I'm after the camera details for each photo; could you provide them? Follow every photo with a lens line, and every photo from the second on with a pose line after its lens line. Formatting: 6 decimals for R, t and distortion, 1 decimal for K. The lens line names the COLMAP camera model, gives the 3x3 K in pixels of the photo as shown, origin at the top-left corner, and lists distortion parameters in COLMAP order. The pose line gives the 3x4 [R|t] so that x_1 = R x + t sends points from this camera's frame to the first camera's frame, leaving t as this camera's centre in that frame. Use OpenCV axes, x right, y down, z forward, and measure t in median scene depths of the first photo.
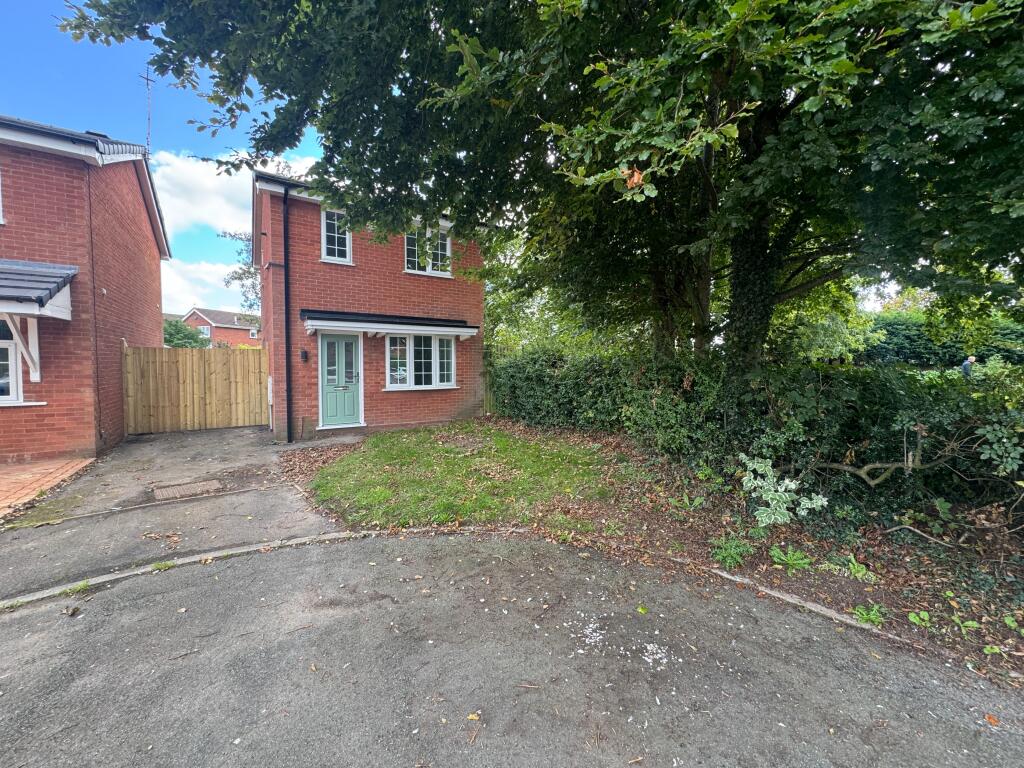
lens RADIAL K [[405.4, 0, 511.0], [0, 405.4, 383.3], [0, 0, 1]] dist [-0.001676, -0.000318]
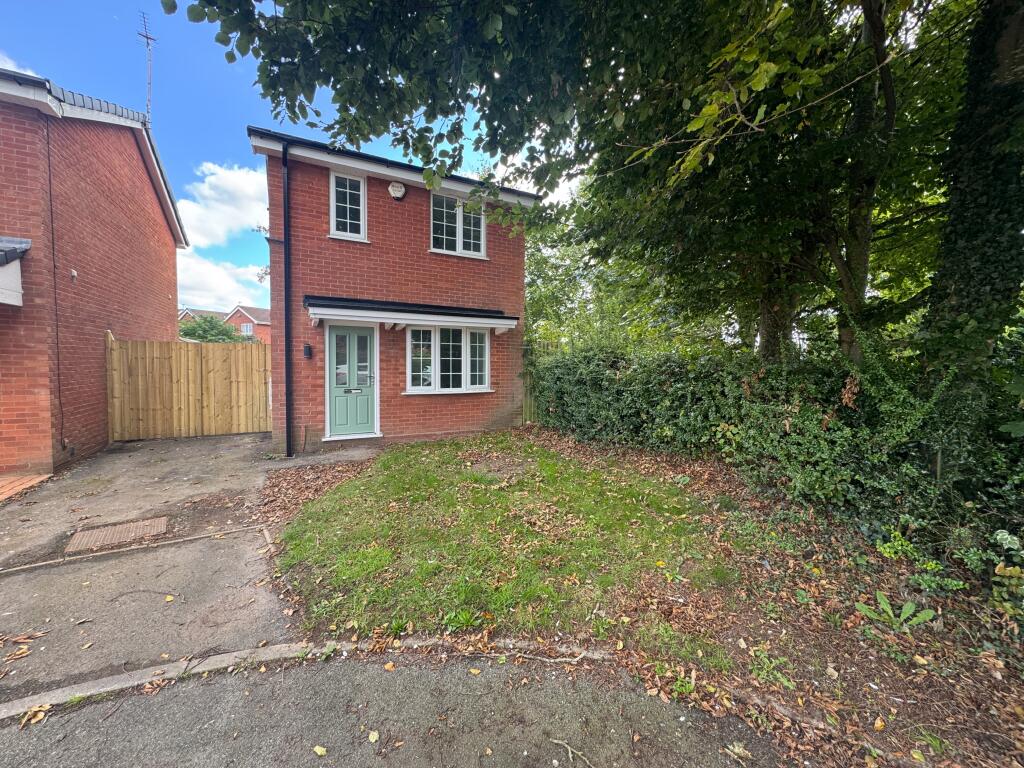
lens RADIAL K [[405.4, 0, 511.0], [0, 405.4, 383.3], [0, 0, 1]] dist [-0.001676, -0.000318]
pose [[0.996147, 0.012324, -0.086830, -0.025312], [-0.012060, 0.999921, 0.003556, -0.011169], [0.086867, -0.002495, 0.996217, 0.212494]]
